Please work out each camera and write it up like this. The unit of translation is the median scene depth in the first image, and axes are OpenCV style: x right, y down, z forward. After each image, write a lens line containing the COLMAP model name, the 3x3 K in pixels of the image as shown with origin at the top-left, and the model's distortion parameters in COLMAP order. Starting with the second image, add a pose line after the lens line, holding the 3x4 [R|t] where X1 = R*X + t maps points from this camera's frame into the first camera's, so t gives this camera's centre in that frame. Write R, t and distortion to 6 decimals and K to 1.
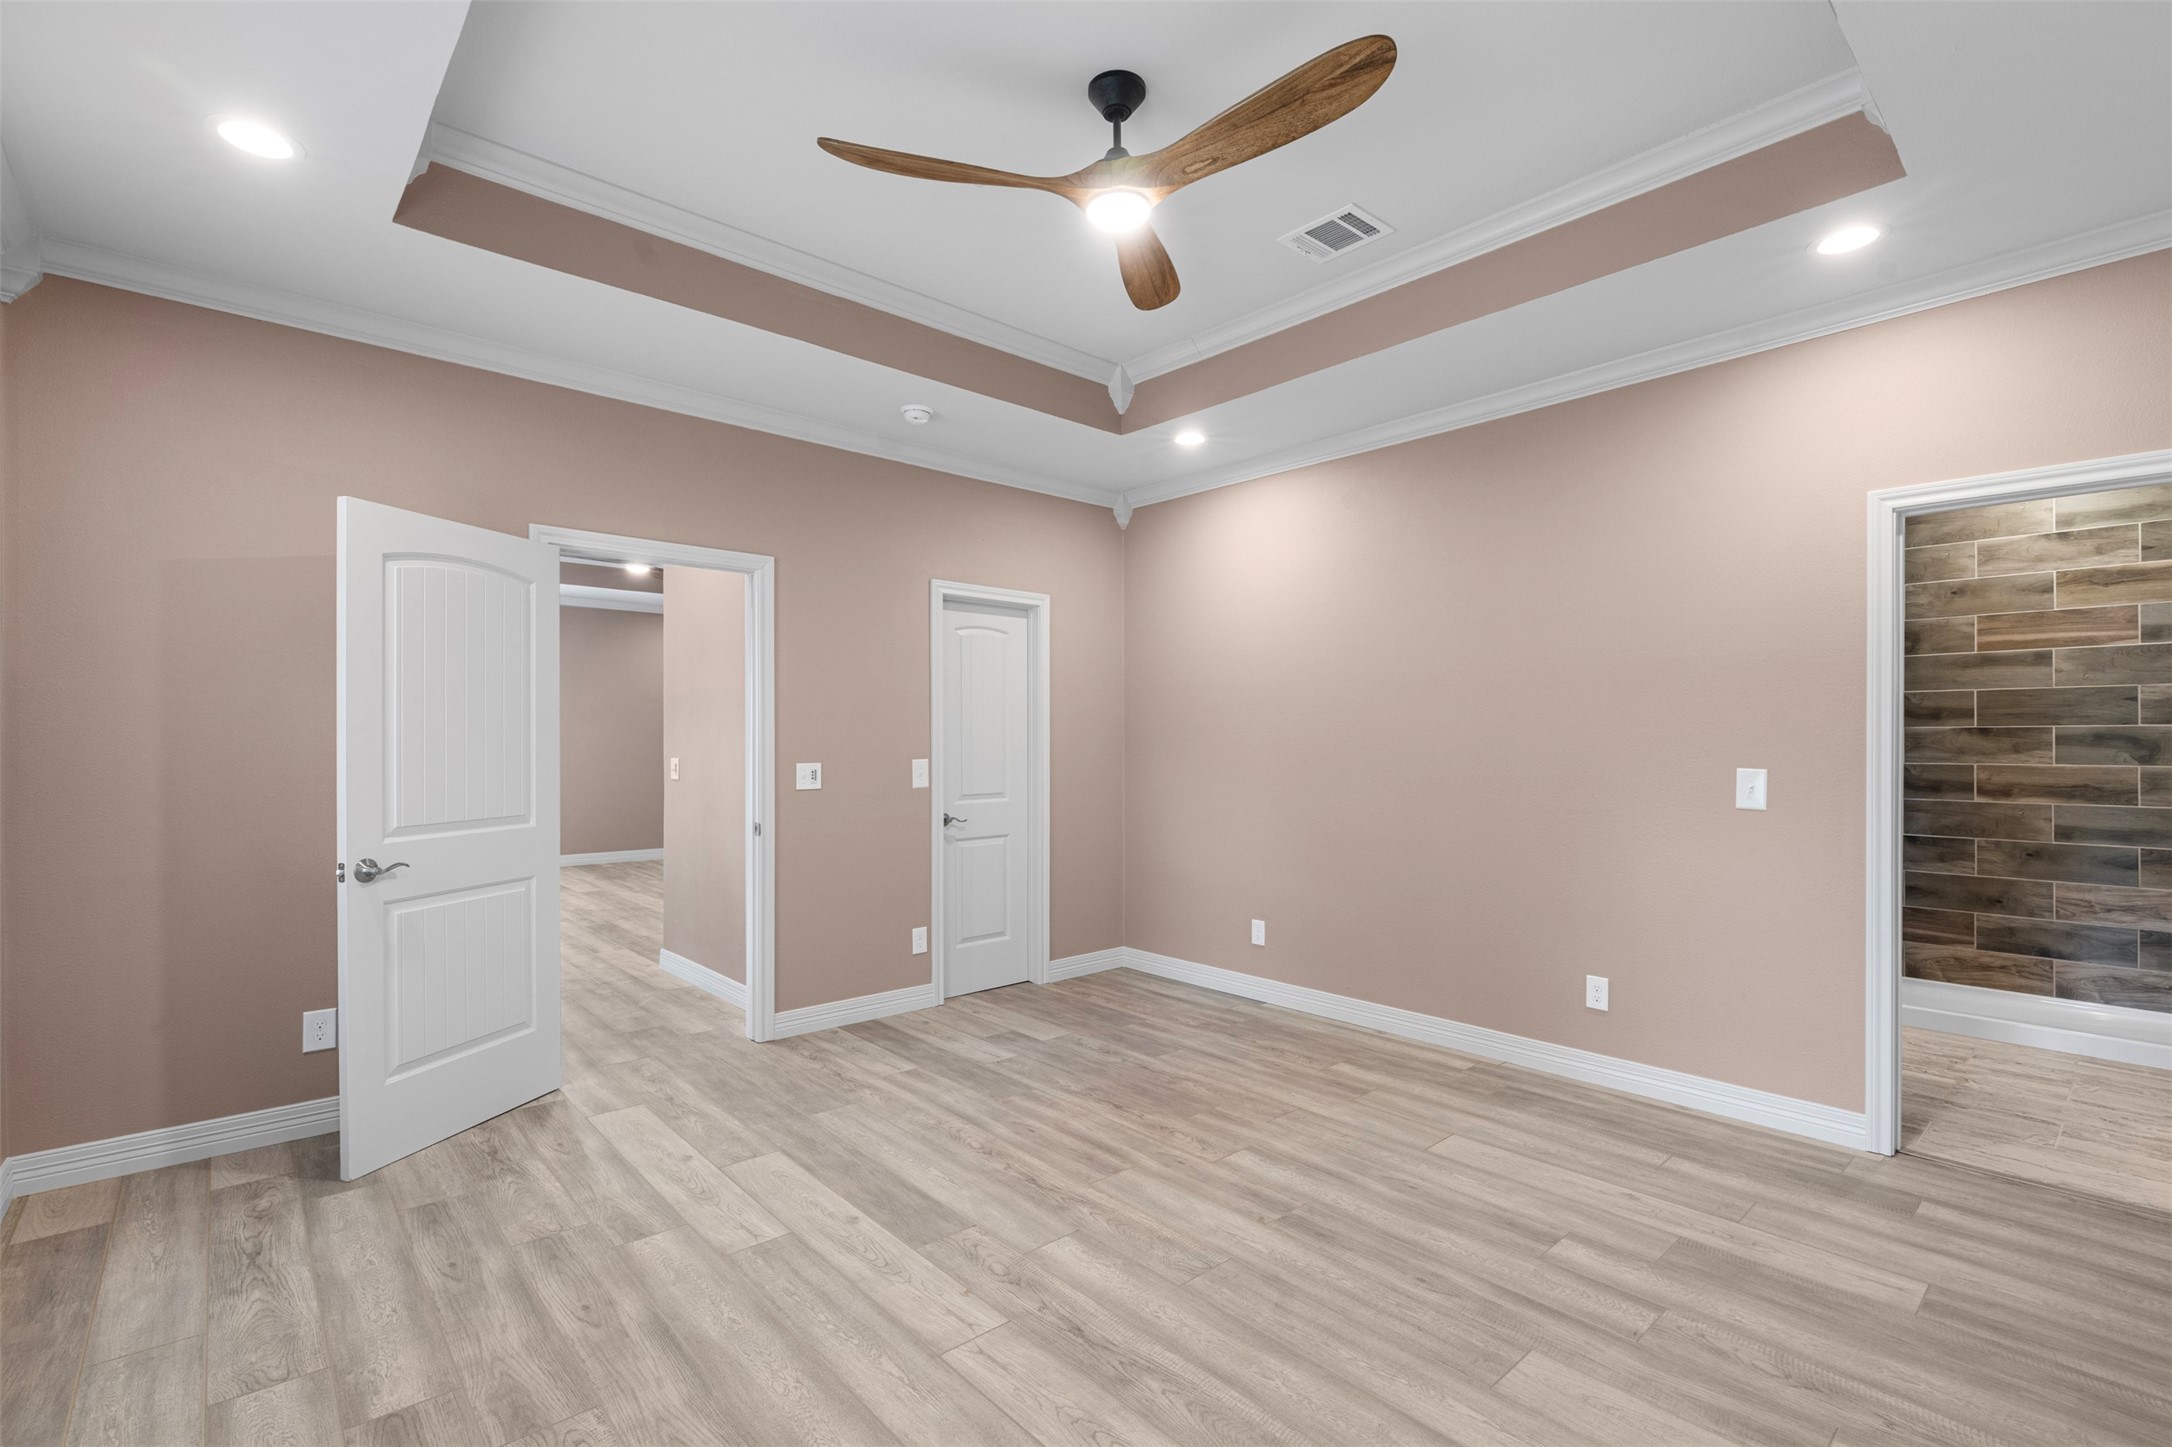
lens RADIAL K [[973.0, 0, 1085.1], [0, 973.0, 723.6], [0, 0, 1]] dist [-0.002640, 0.000236]
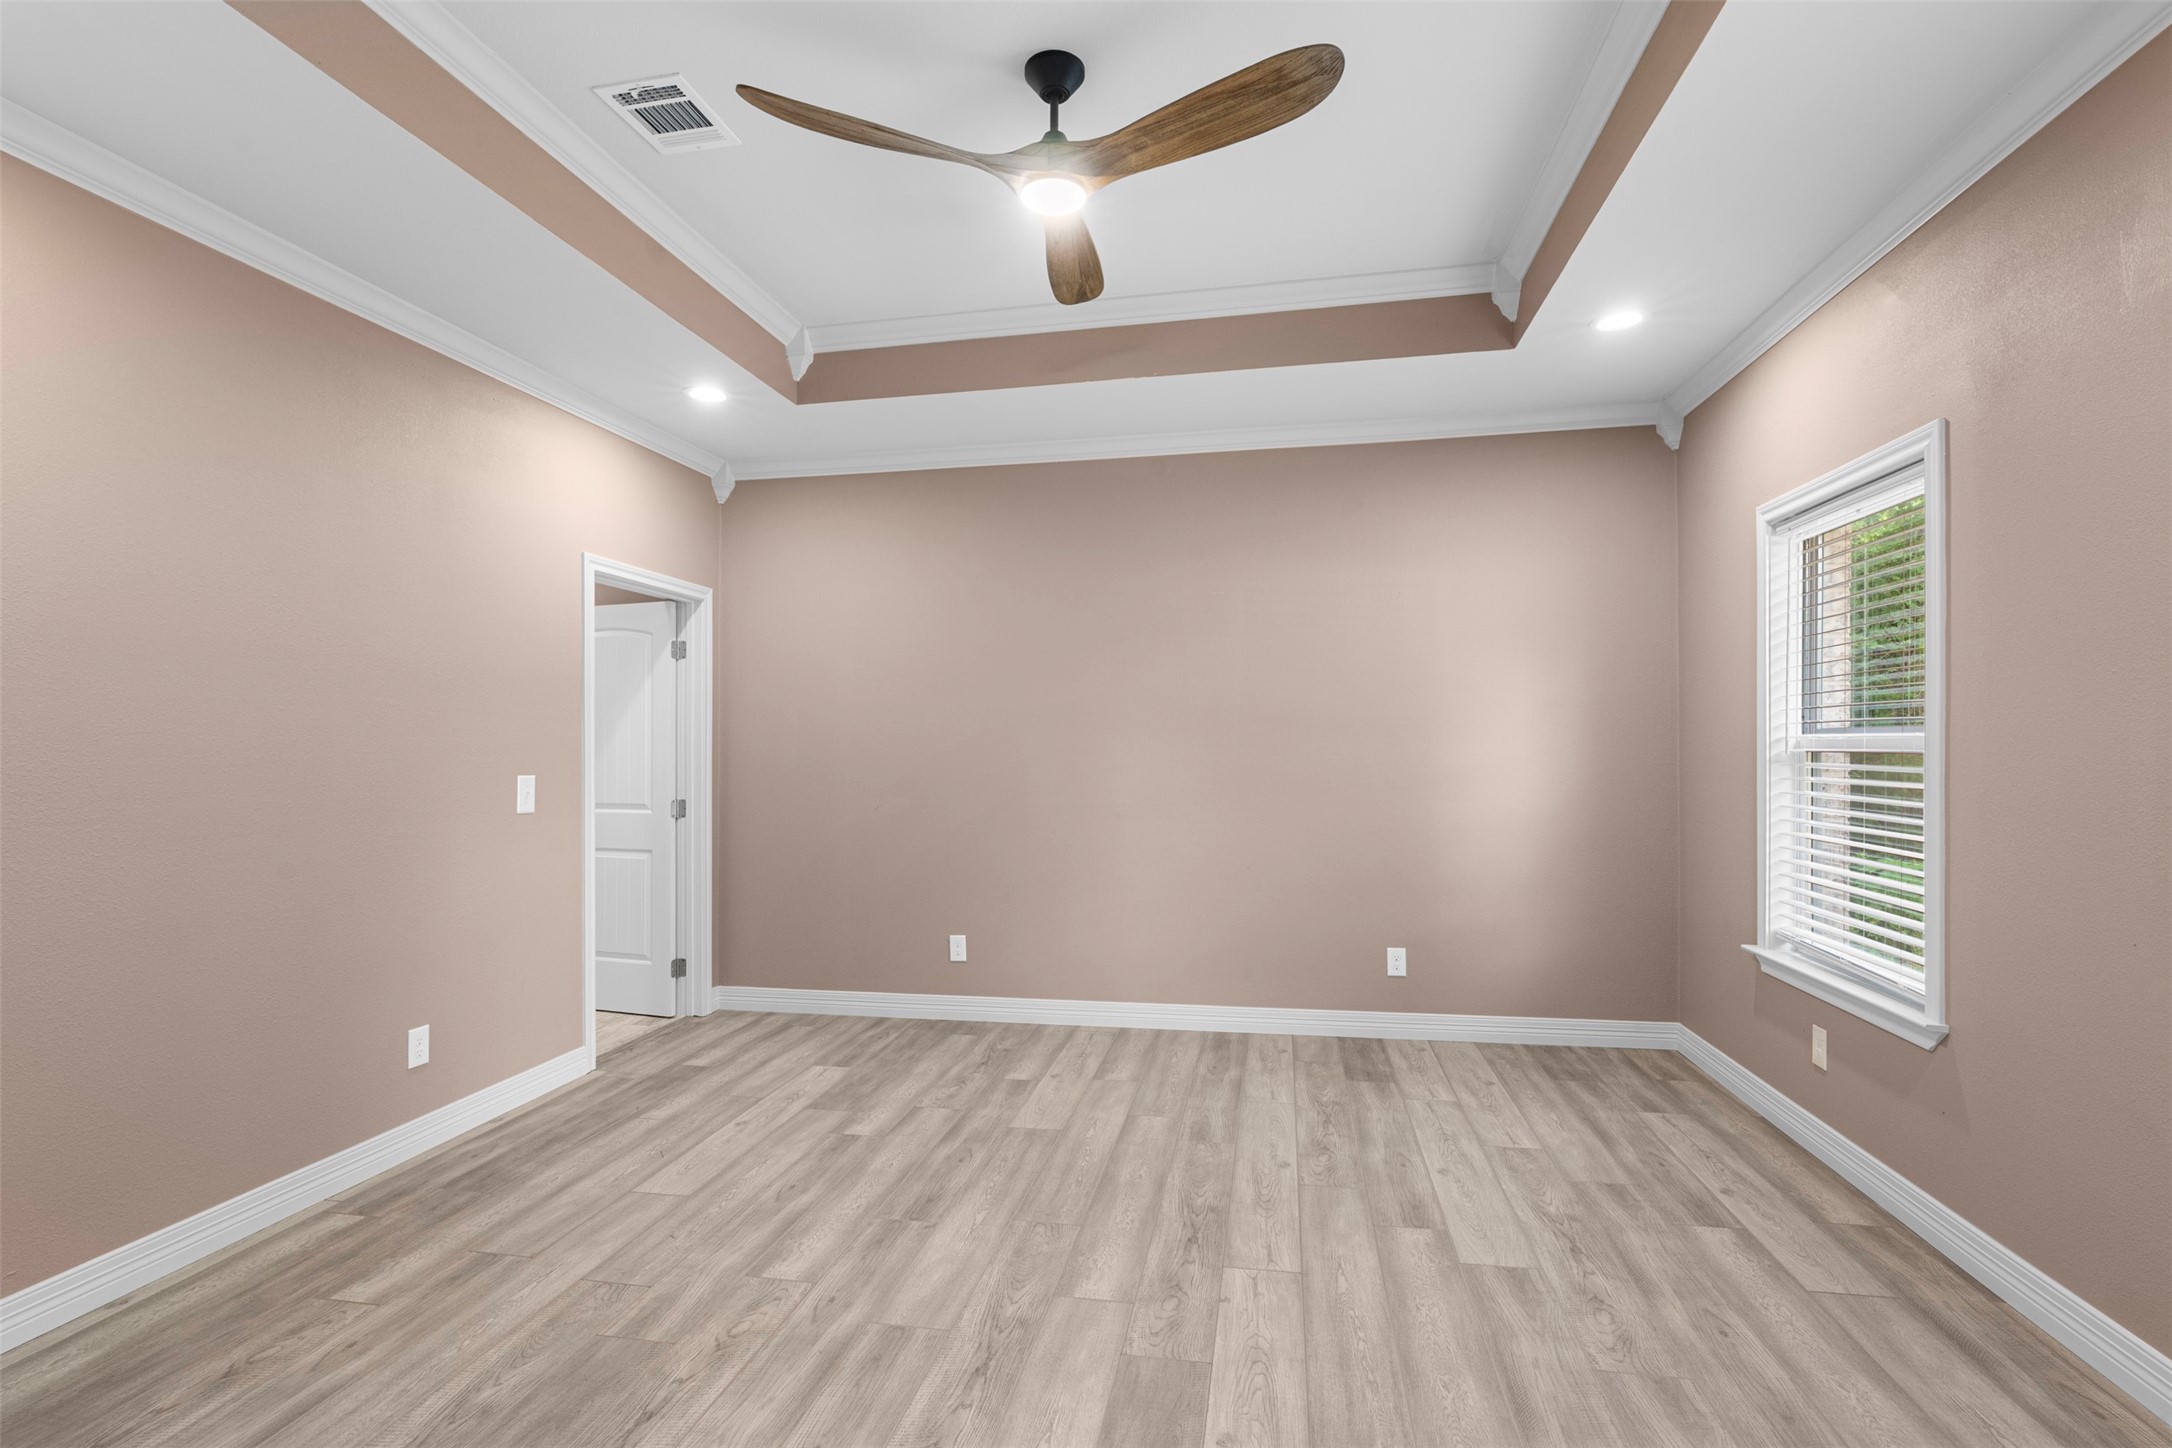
lens RADIAL K [[1023.9, 0, 1075.3], [0, 1023.9, 738.4], [0, 0, 1]] dist [-0.005724, 0.000828]
pose [[-0.600388, 0.009071, 0.799657, -0.664069], [-0.006755, 0.999842, -0.016414, 0.022377], [-0.799680, -0.015256, -0.600232, 1.339141]]
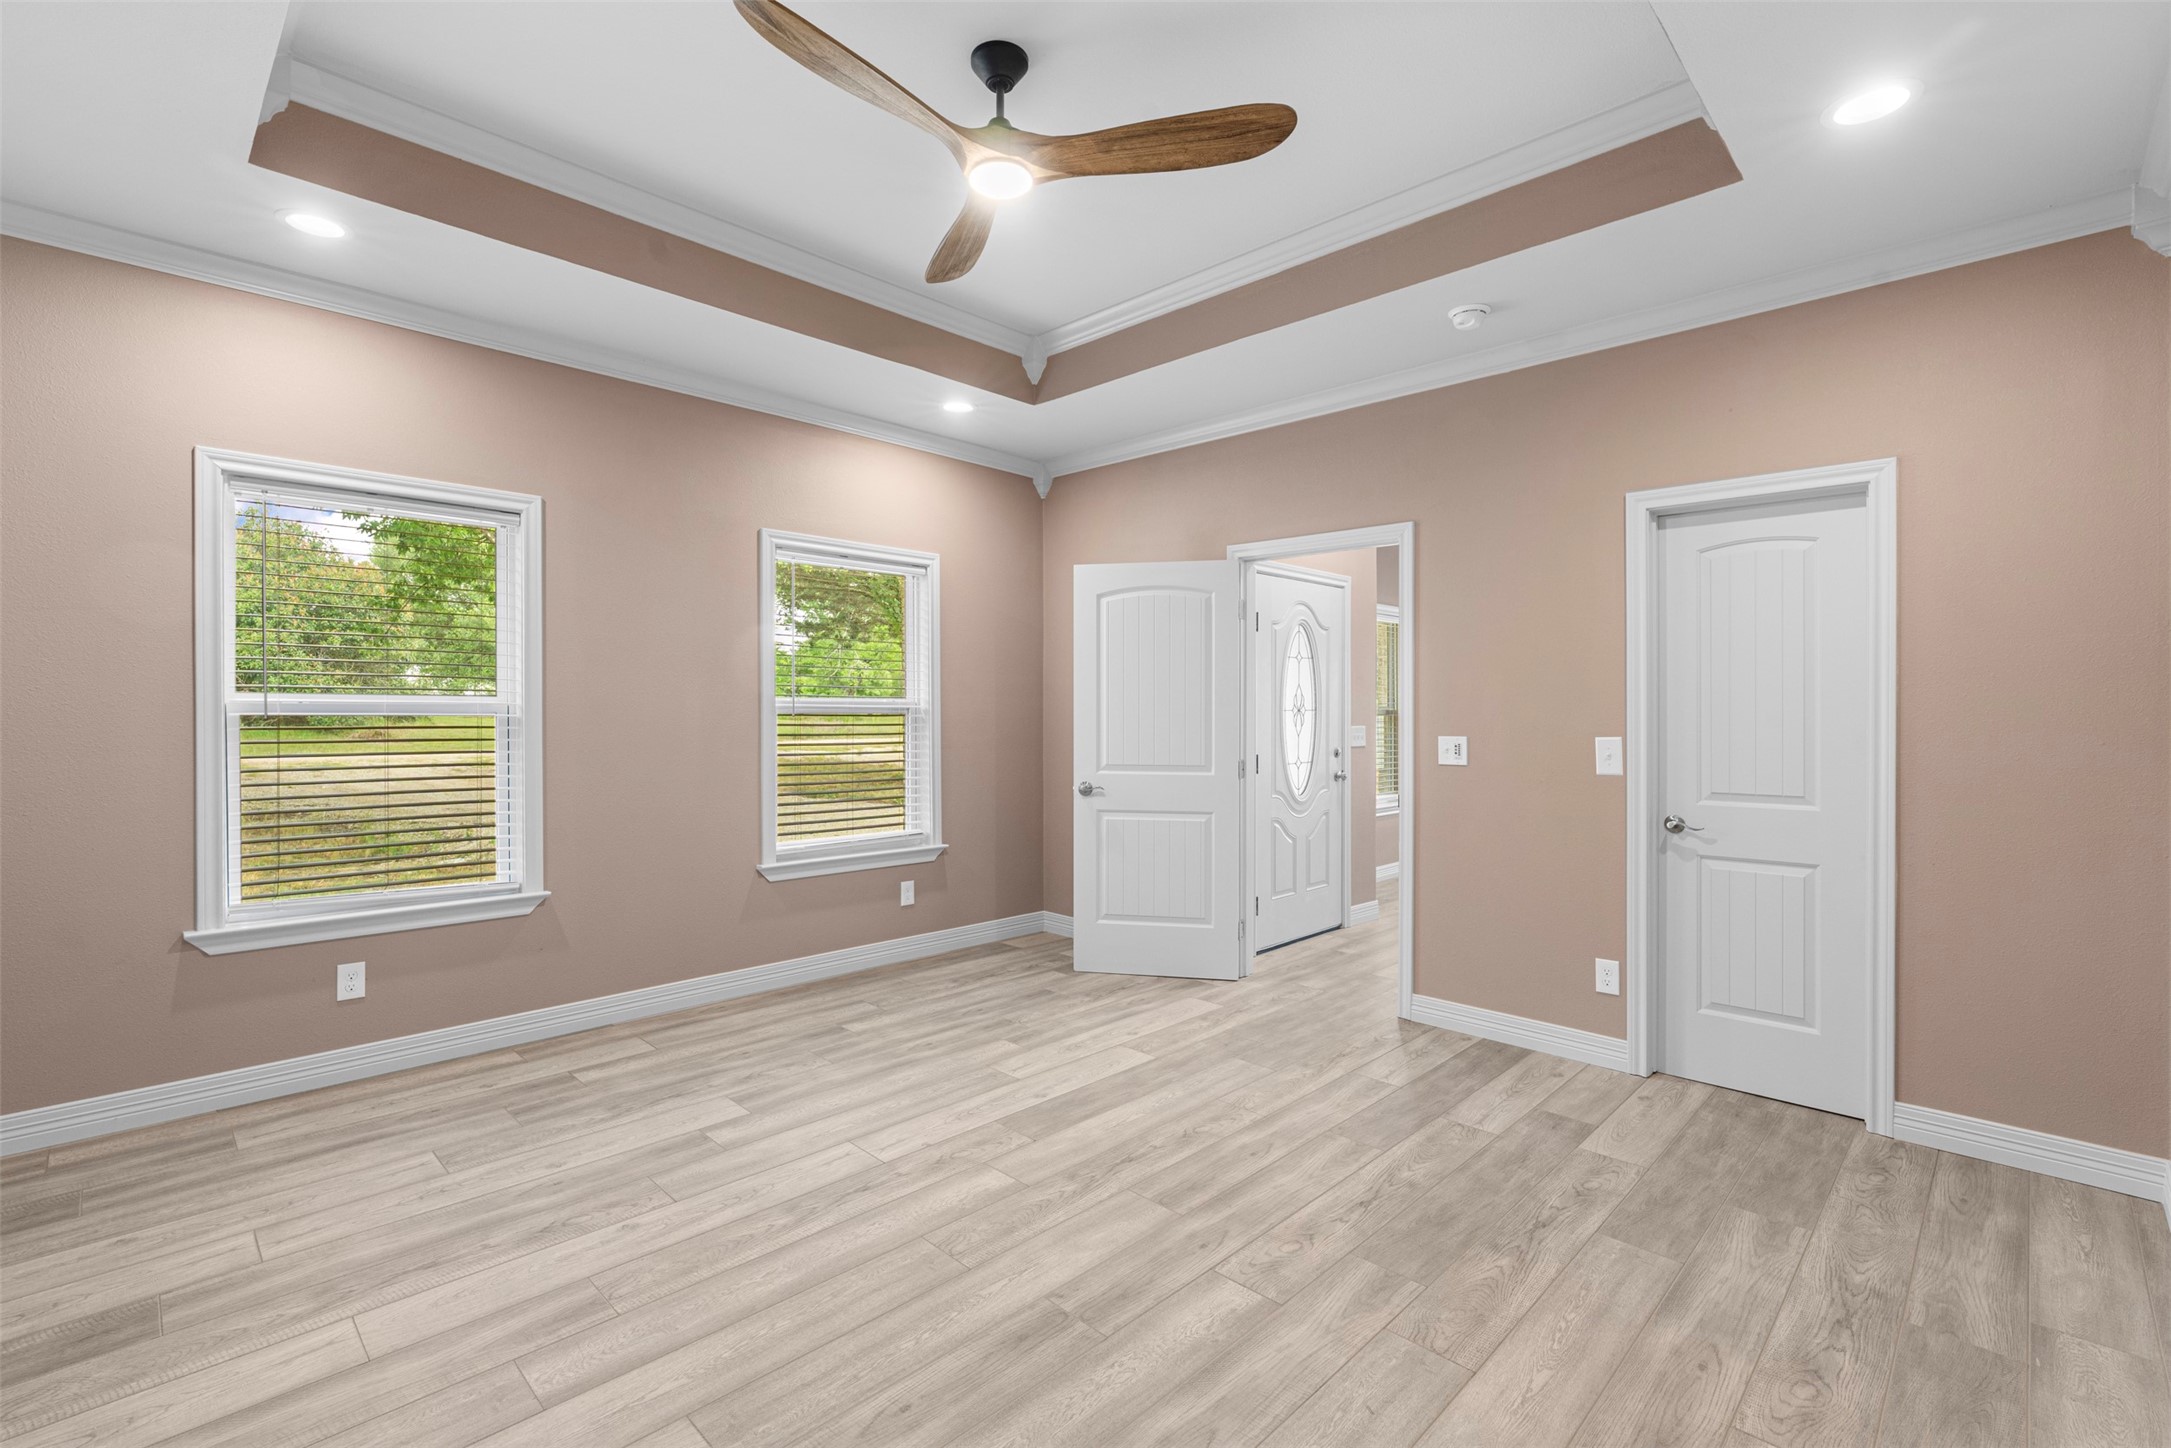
lens RADIAL K [[972.5, 0, 1080.2], [0, 972.5, 701.1], [0, 0, 1]] dist [-0.002640, 0.000236]
pose [[0.060431, -0.010329, -0.998119, 0.883115], [0.011733, 0.999885, -0.009637, 0.017401], [0.998103, -0.011129, 0.060546, 0.860453]]
